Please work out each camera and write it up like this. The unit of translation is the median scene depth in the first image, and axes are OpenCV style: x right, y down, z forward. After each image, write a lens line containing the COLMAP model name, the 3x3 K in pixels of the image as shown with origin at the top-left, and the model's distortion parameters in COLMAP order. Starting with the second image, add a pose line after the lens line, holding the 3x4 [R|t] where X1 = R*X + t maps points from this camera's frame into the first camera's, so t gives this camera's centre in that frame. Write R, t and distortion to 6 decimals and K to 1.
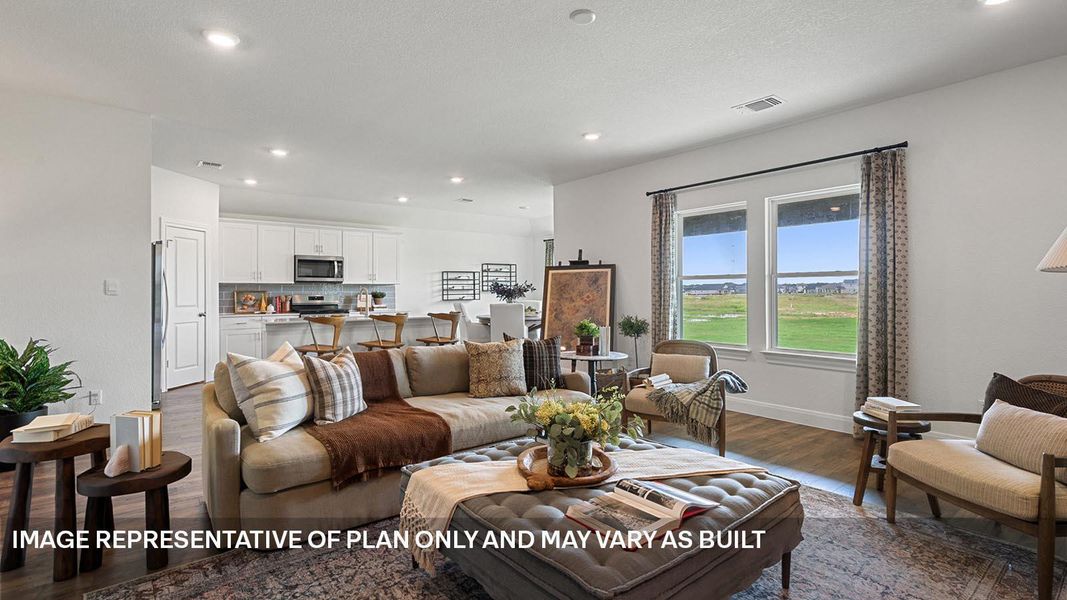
lens RADIAL K [[494.2, 0, 528.4], [0, 494.2, 302.7], [0, 0, 1]] dist [-0.004186, 0.001582]
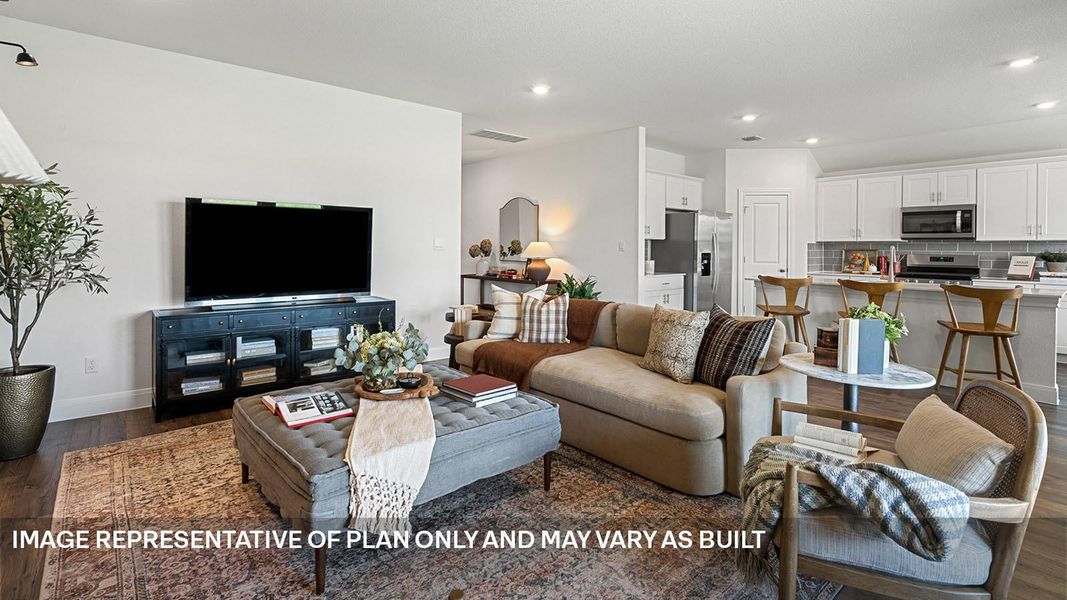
lens RADIAL K [[494.2, 0, 532.3], [0, 494.2, 249.0], [0, 0, 1]] dist [-0.004186, 0.001582]
pose [[0.032911, 0.005513, -0.999443, 0.345207], [-0.029180, 0.999564, 0.004552, -0.010384], [0.999032, 0.029014, 0.033057, 0.326881]]
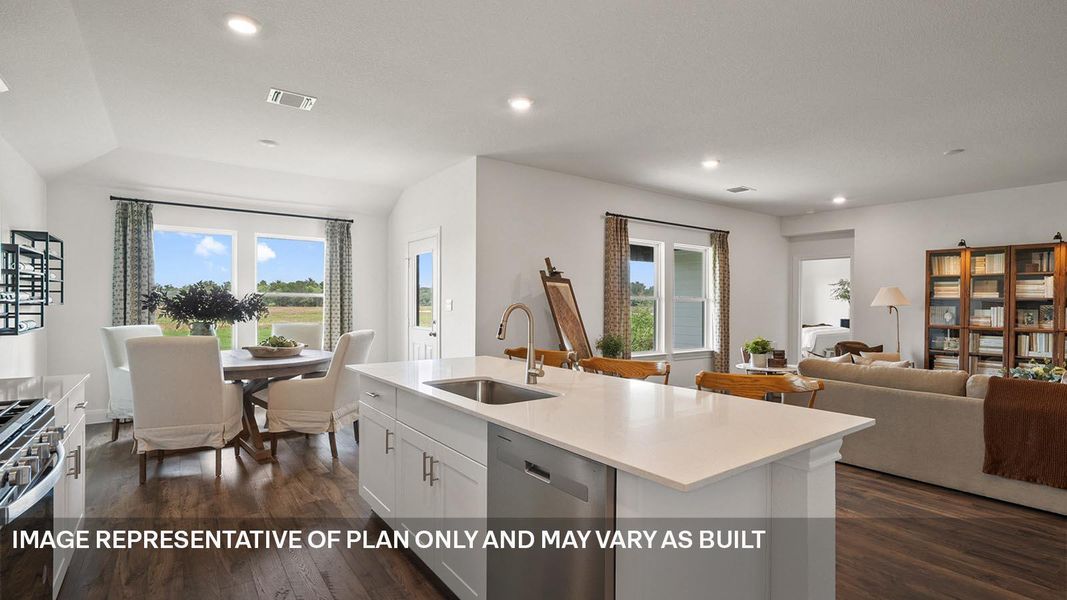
lens RADIAL K [[494.2, 0, 525.1], [0, 494.2, 306.3], [0, 0, 1]] dist [-0.004186, 0.001582]
pose [[0.063138, -0.003266, 0.997999, -0.555497], [0.012500, 0.999919, 0.002481, -0.024507], [-0.997926, 0.012319, 0.063174, 0.783481]]
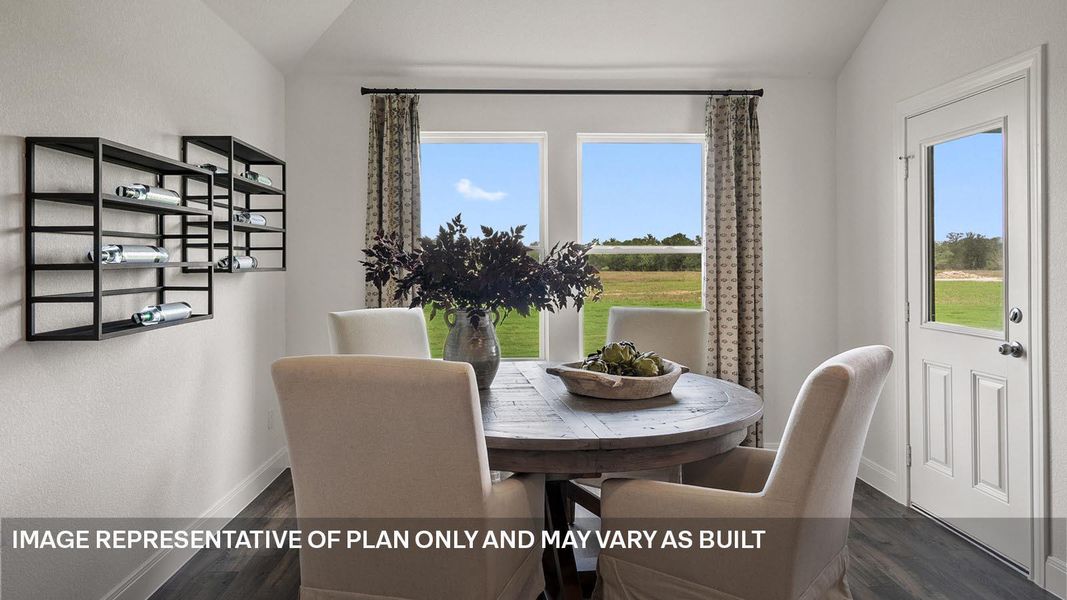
lens RADIAL K [[685.9, 0, 498.9], [0, 685.9, 255.3], [0, 0, 1]] dist [0.030370, 0.000272]
pose [[0.638454, 0.013992, 0.769532, -0.292898], [0.013721, 0.999469, -0.029557, -0.026547], [-0.769537, 0.029429, 0.637923, 0.940777]]
